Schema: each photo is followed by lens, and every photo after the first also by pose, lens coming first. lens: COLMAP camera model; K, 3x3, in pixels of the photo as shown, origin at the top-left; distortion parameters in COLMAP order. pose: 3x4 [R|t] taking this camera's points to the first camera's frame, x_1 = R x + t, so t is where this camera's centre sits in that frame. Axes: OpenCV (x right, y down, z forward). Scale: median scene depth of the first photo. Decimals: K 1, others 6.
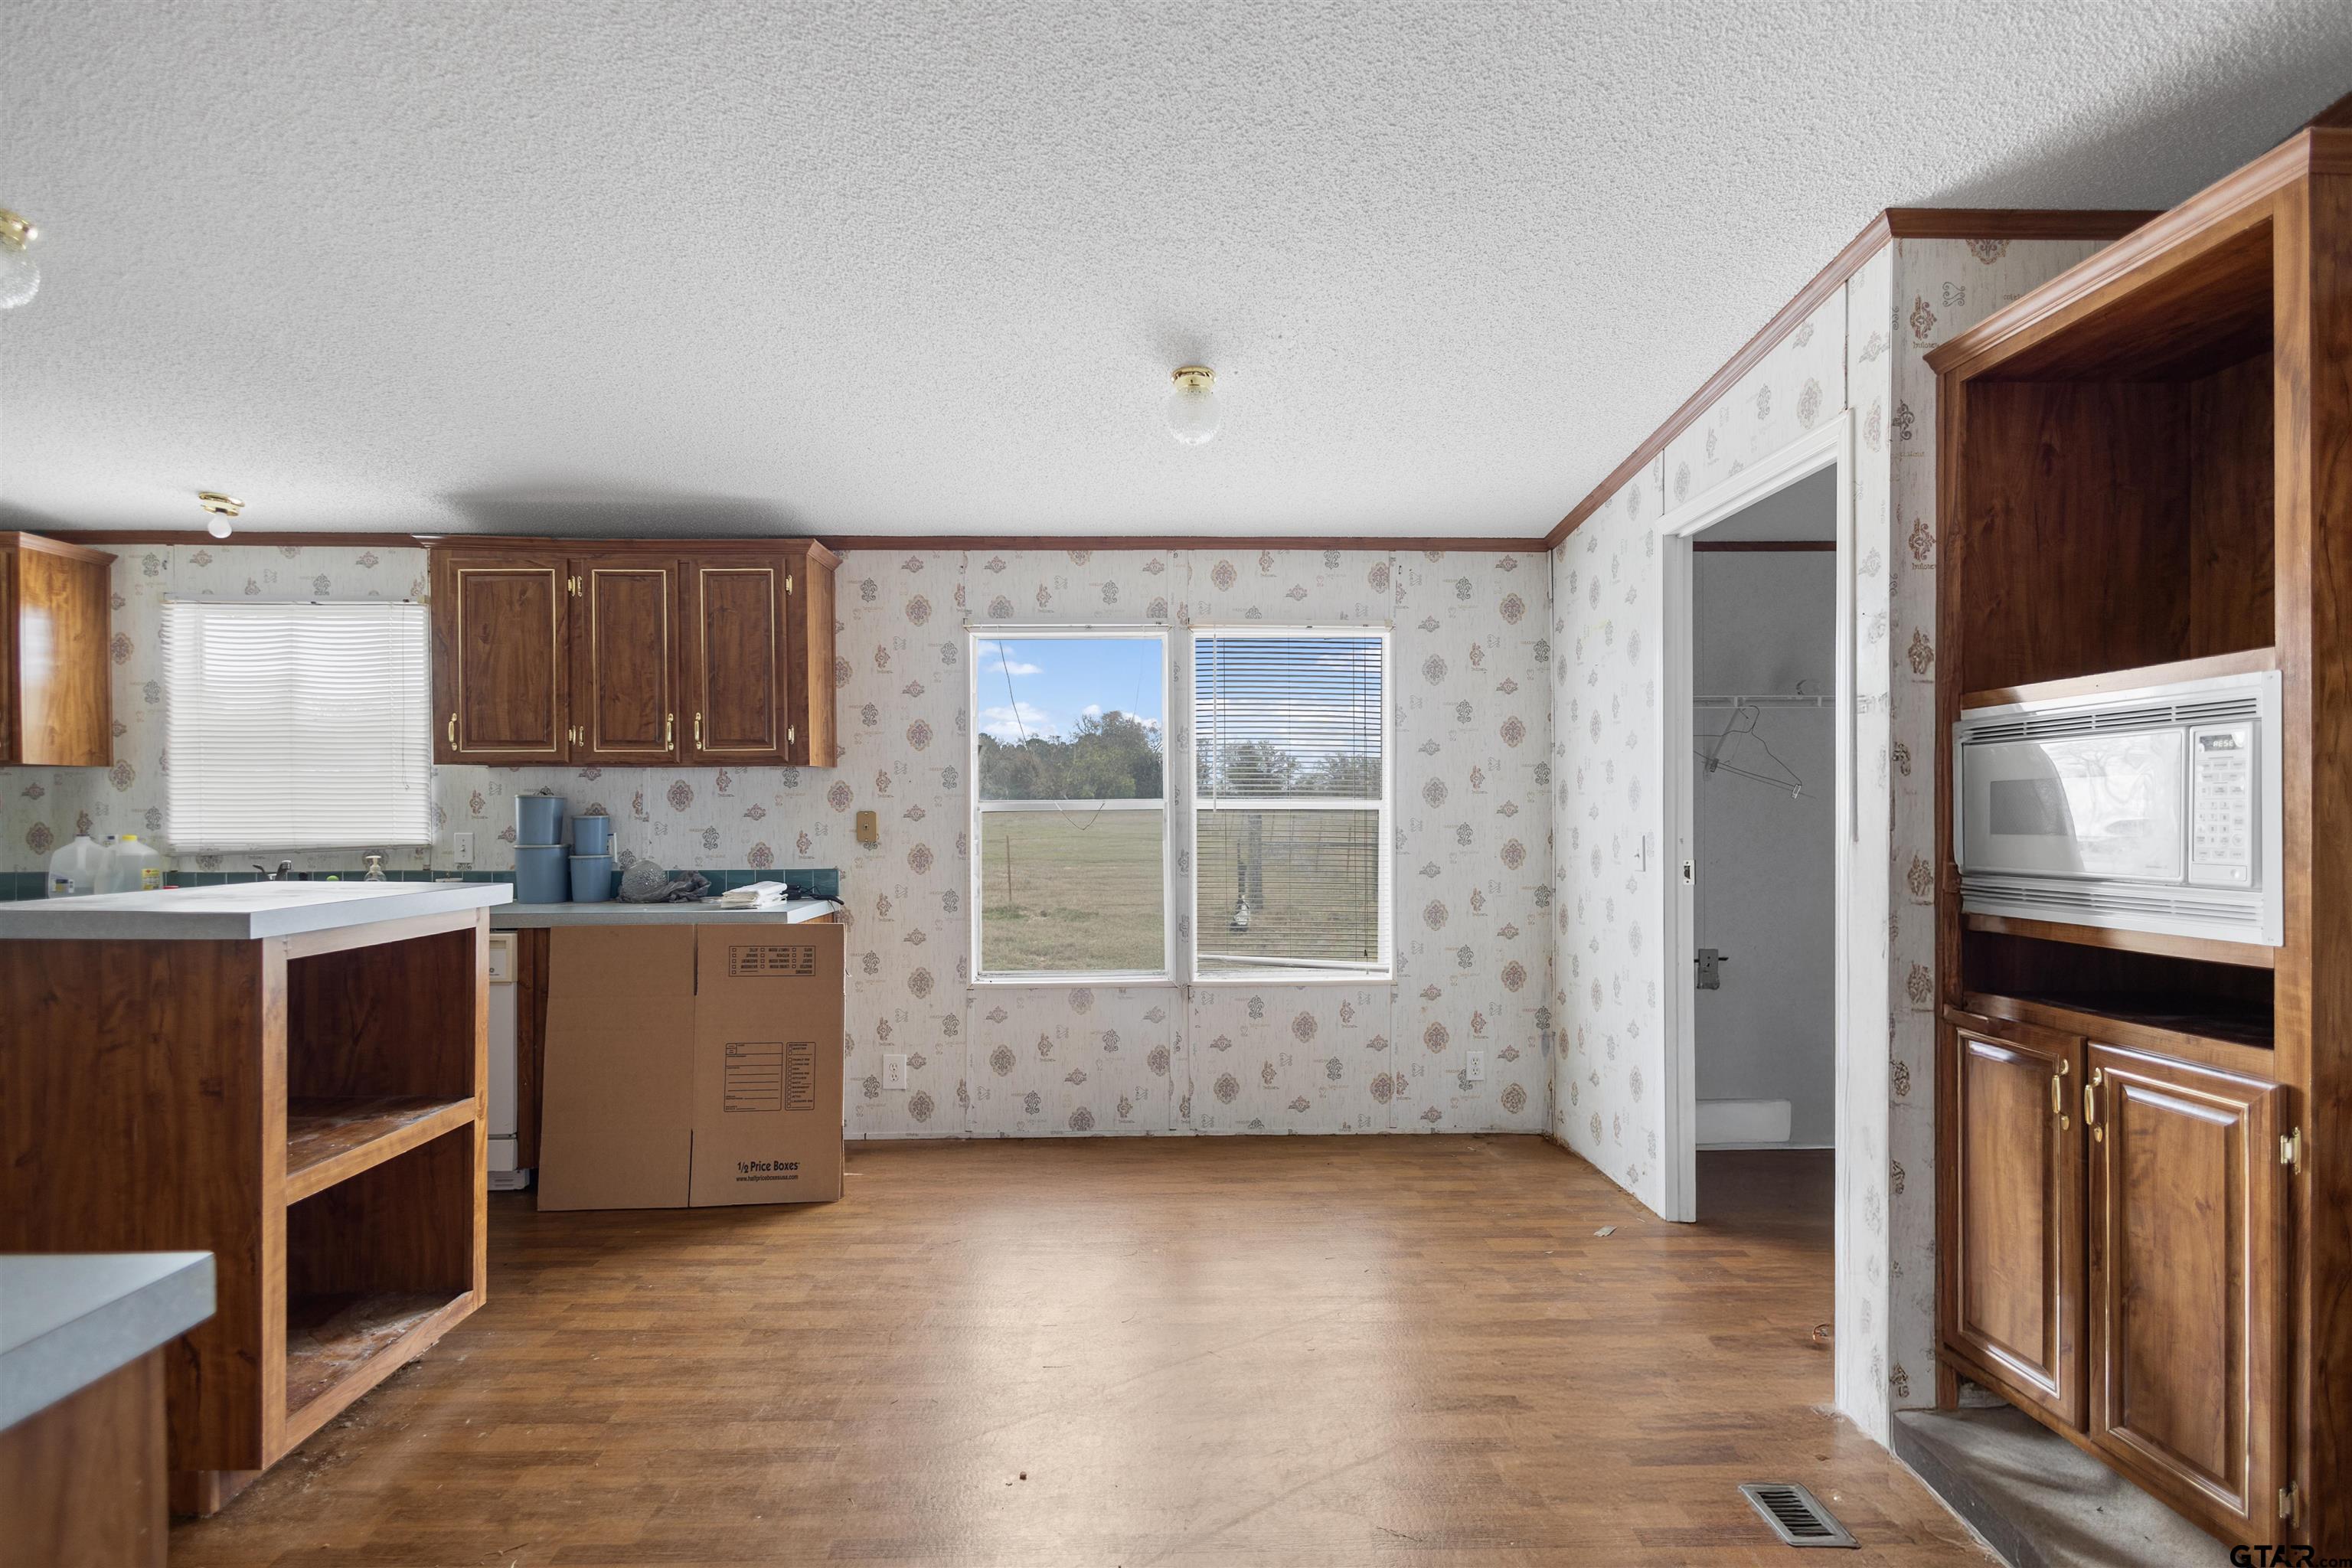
lens RADIAL K [[1097.8, 0, 1180.4], [0, 1097.8, 806.4], [0, 0, 1]] dist [0.005248, 0.000519]
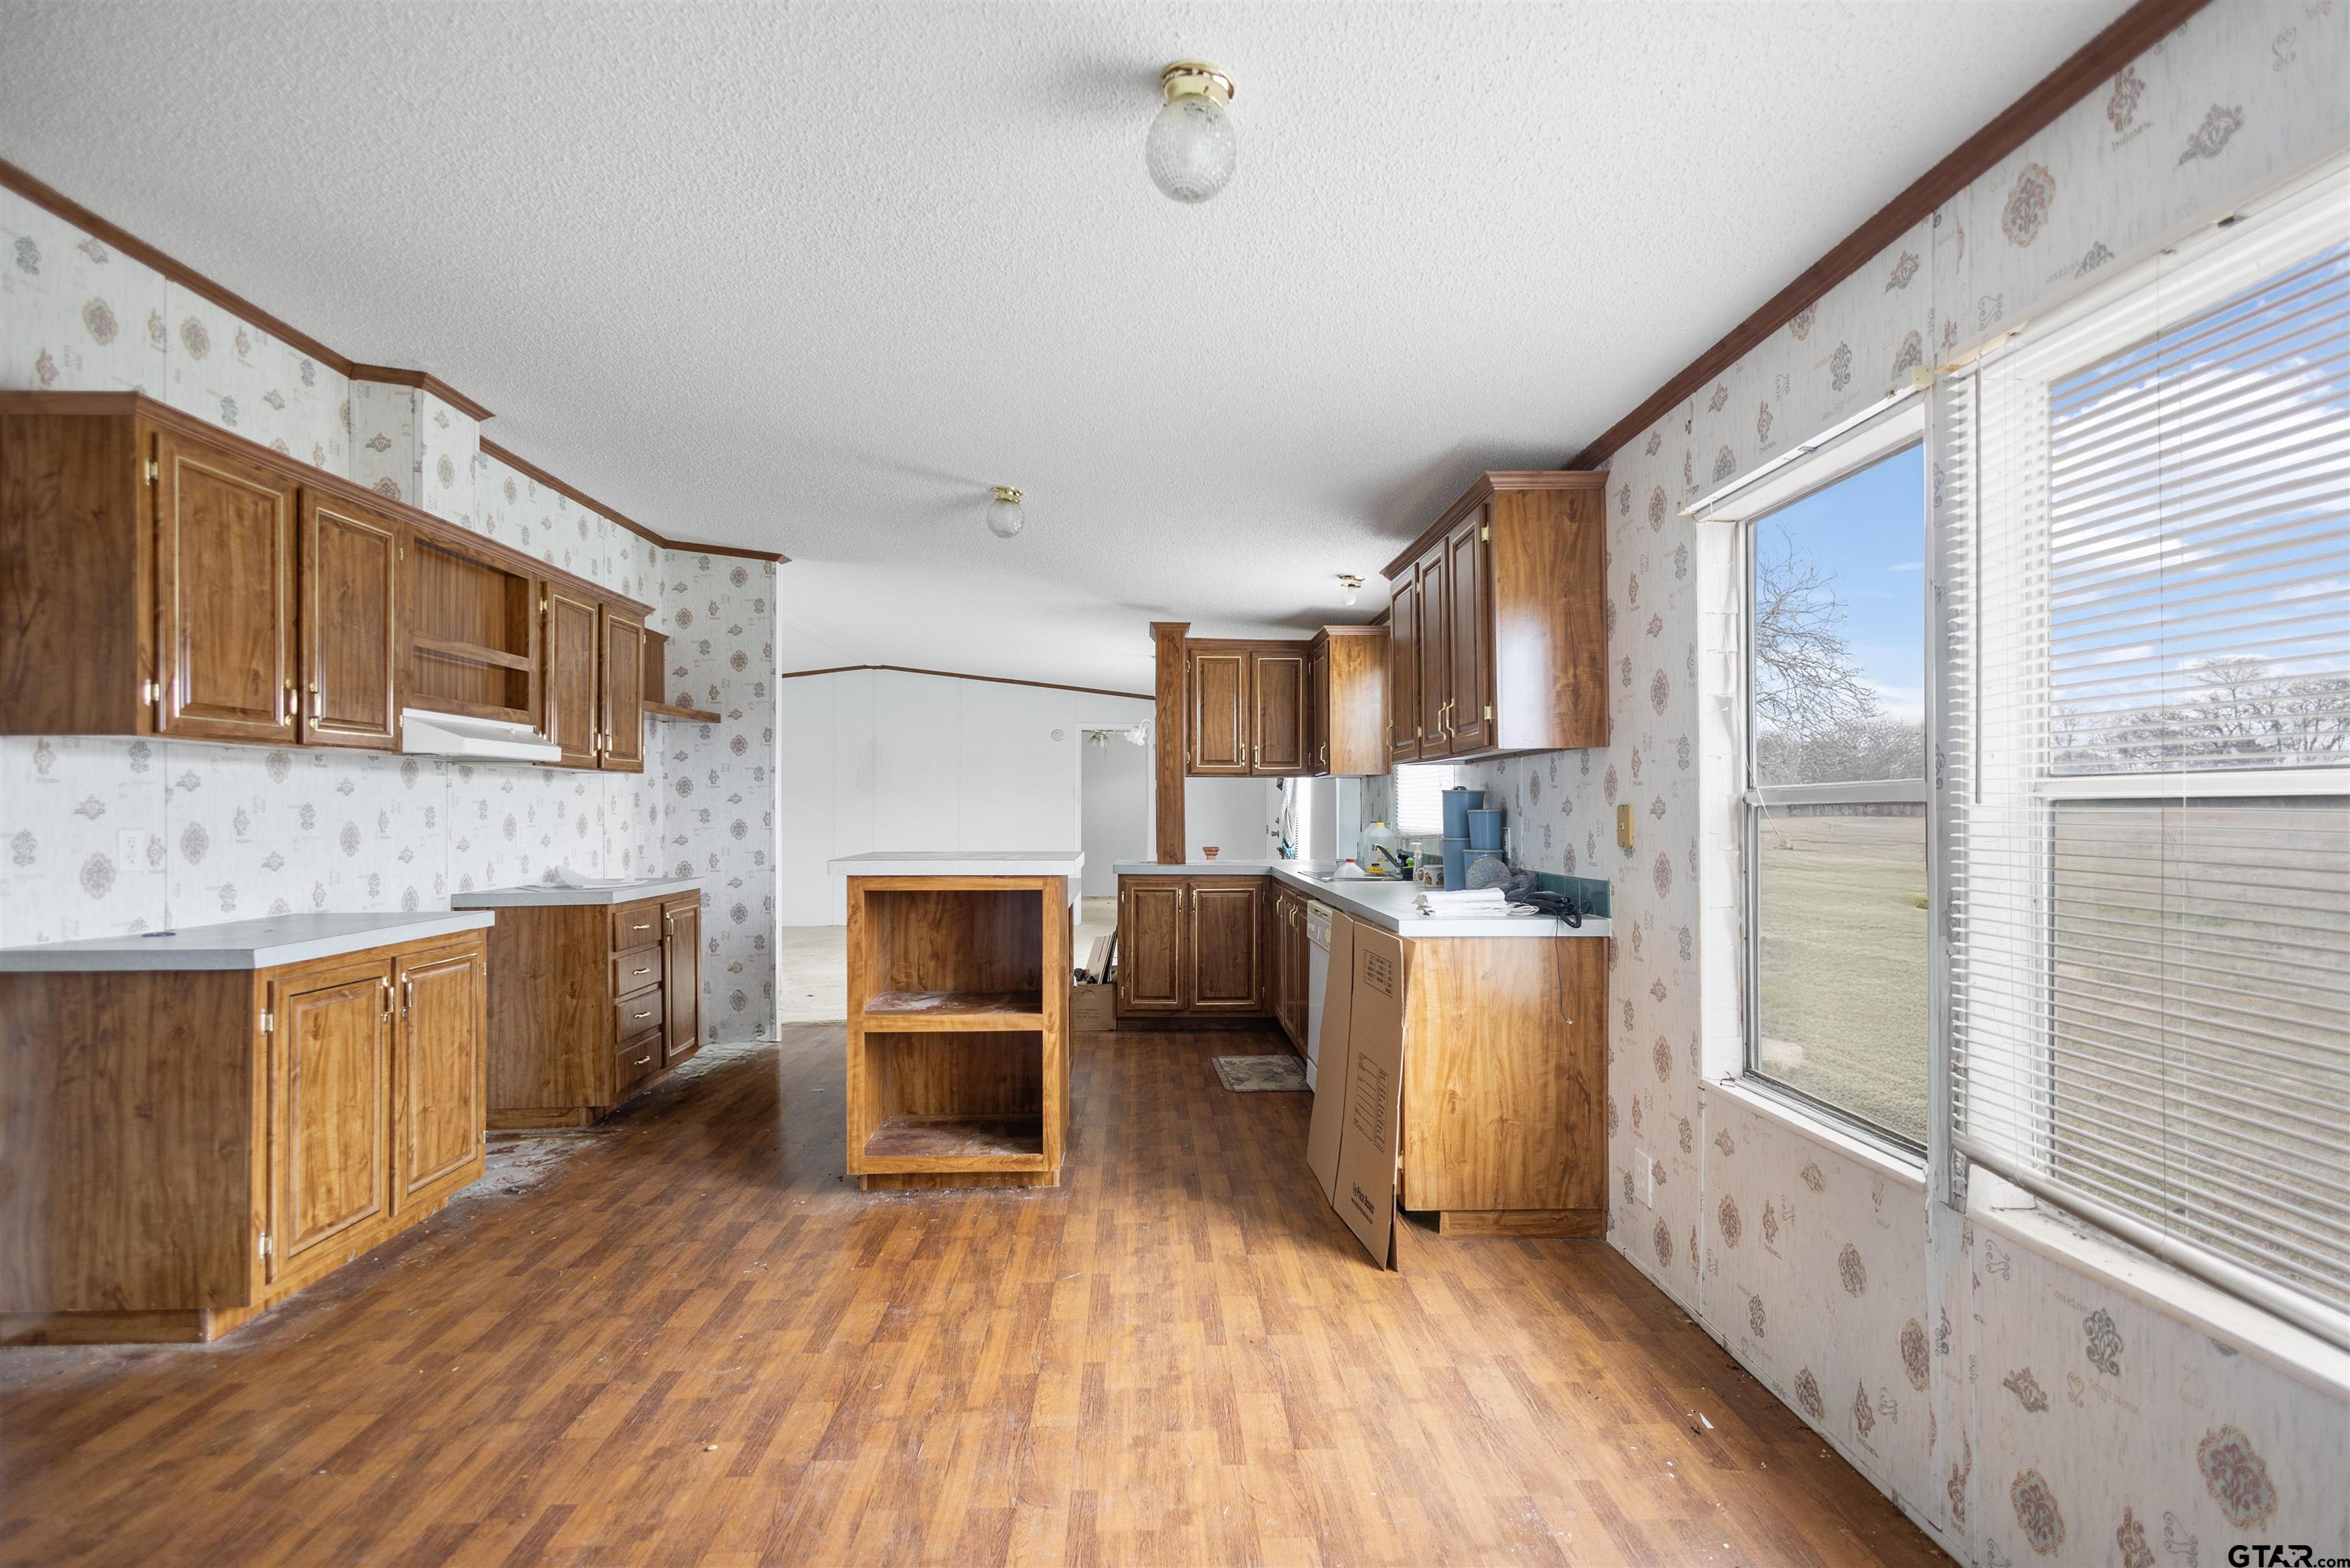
lens RADIAL K [[1096.8, 0, 1179.3], [0, 1096.8, 806.4], [0, 0, 1]] dist [0.005248, 0.000519]
pose [[0.012566, -0.000534, -0.999921, 0.475090], [0.002848, 0.999996, -0.000498, 0.005248], [0.999917, -0.002842, 0.012567, 0.760338]]
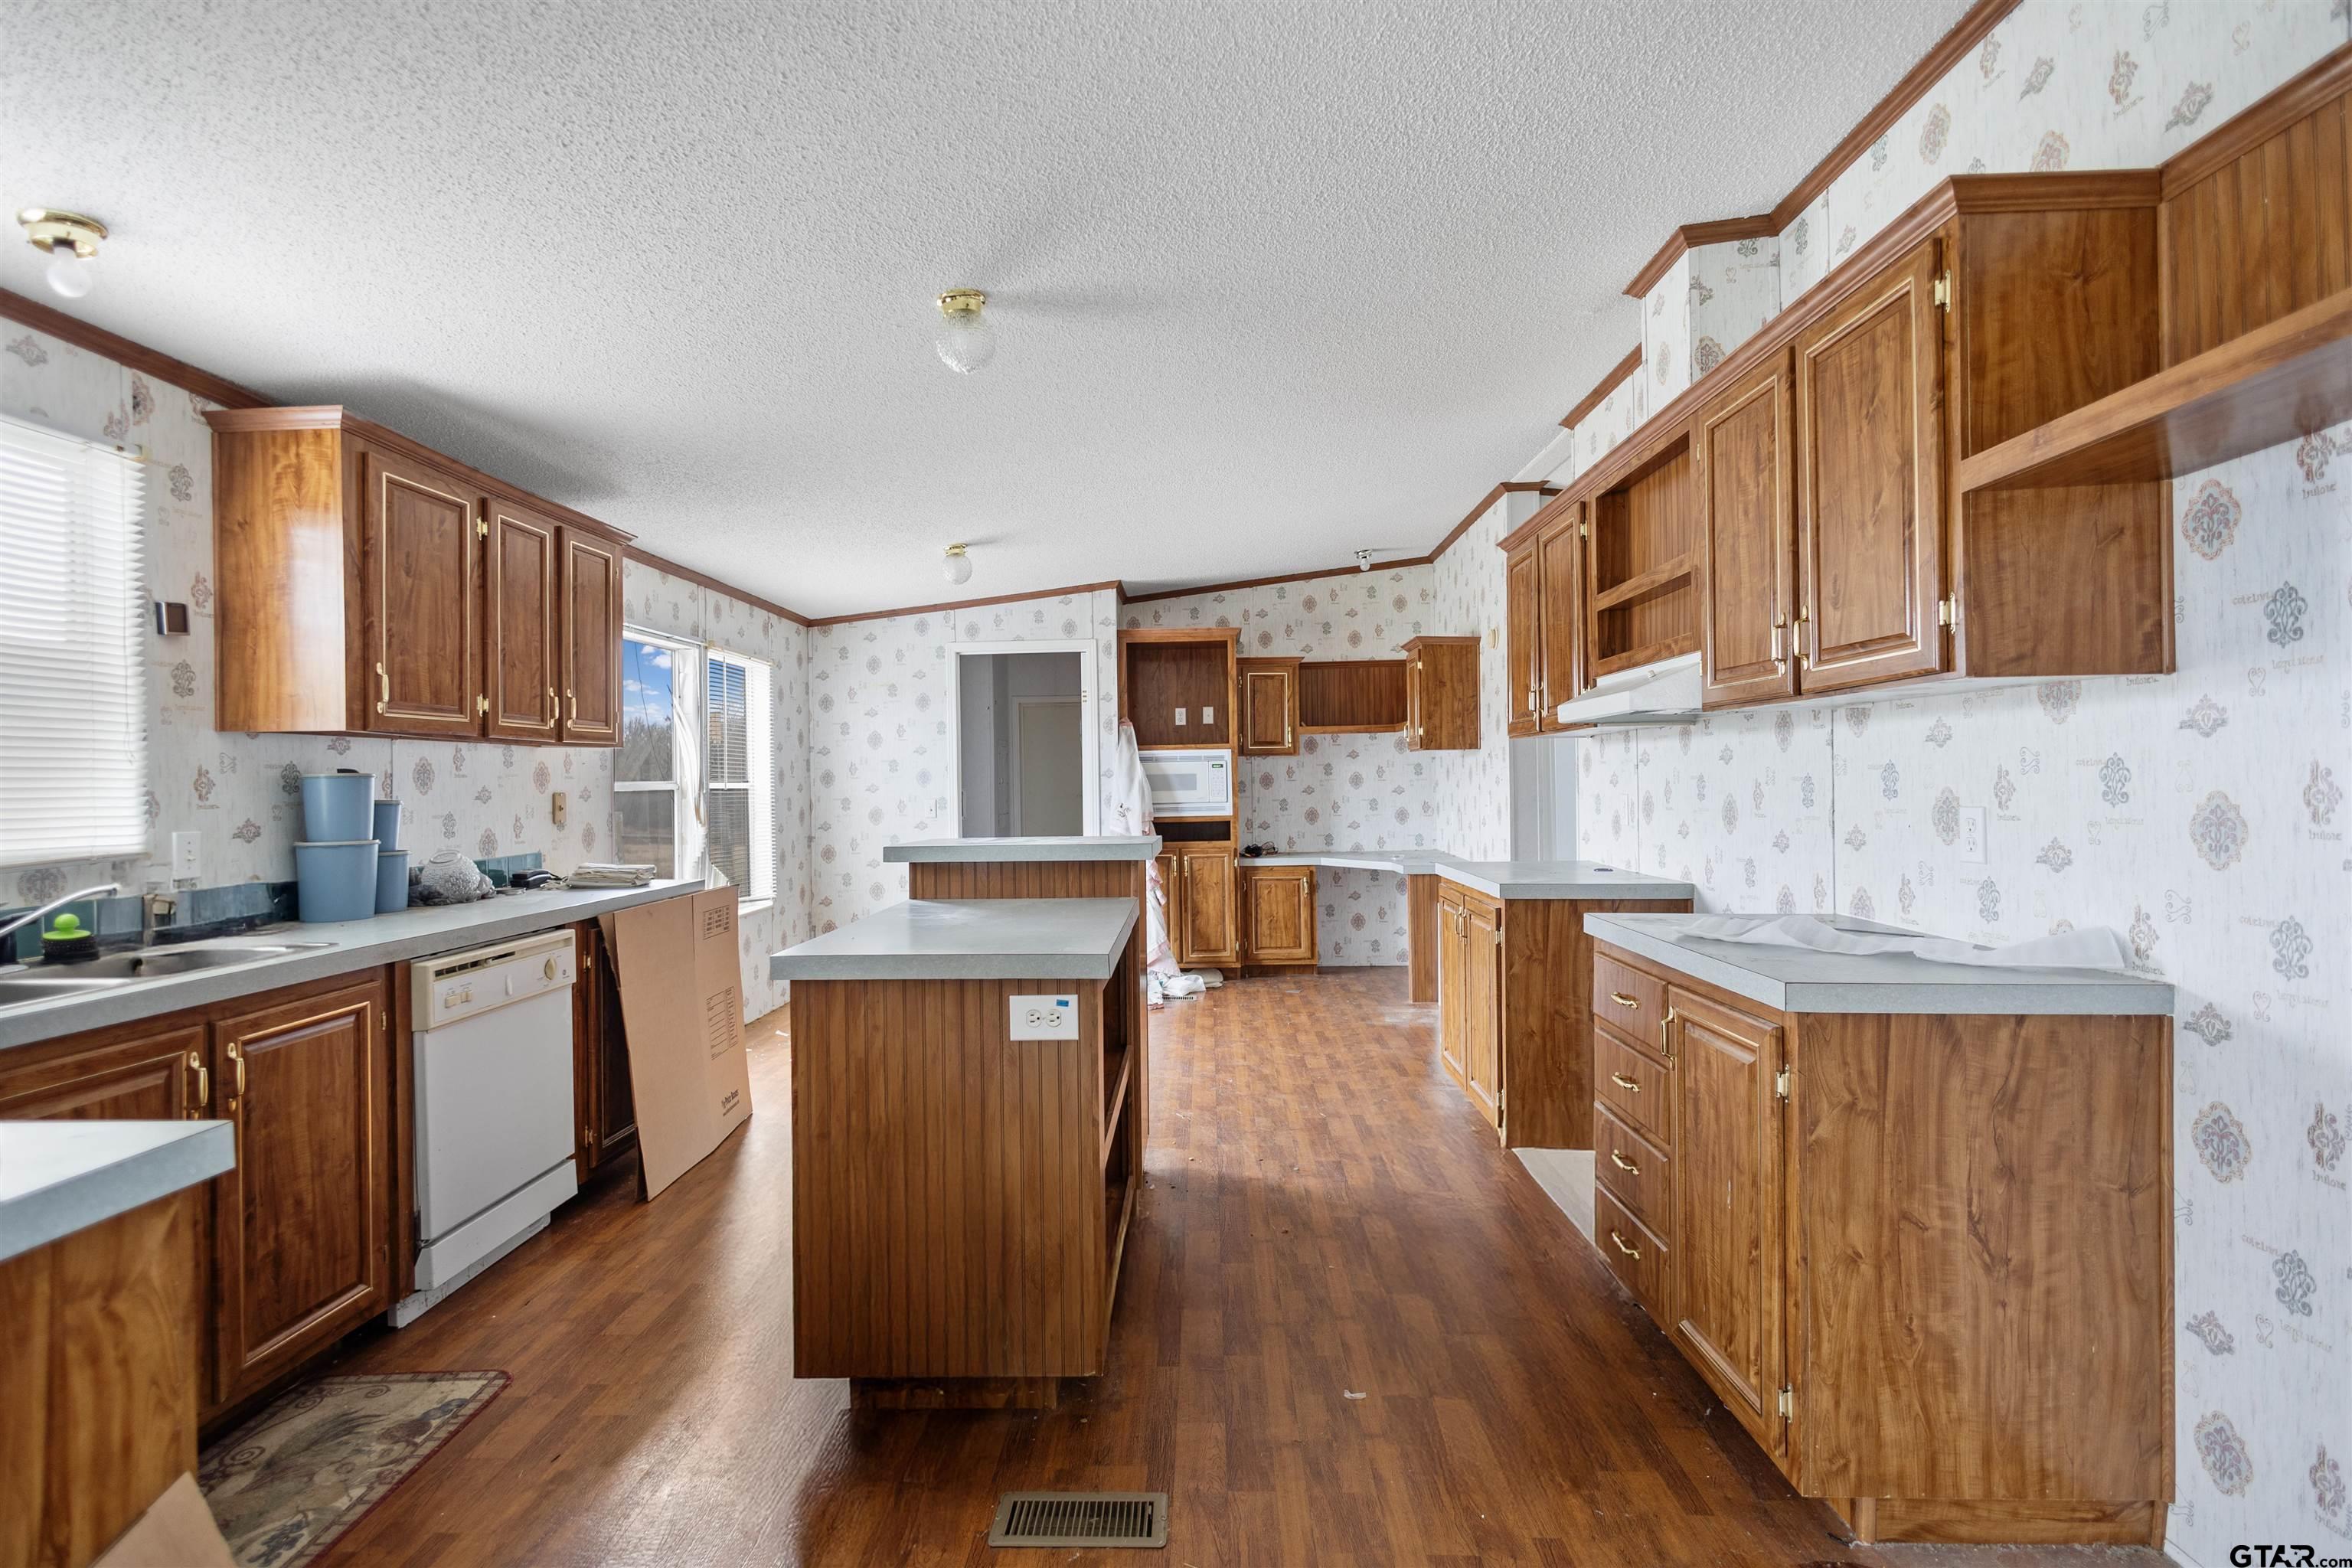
lens RADIAL K [[1092.2, 0, 1175.0], [0, 1092.2, 776.4], [0, 0, 1]] dist [0.006125, -0.000783]
pose [[0.054786, 0.006193, 0.998479, -1.361801], [0.009165, 0.999936, -0.006705, 0.001563], [-0.998456, 0.009519, 0.054725, 0.423262]]
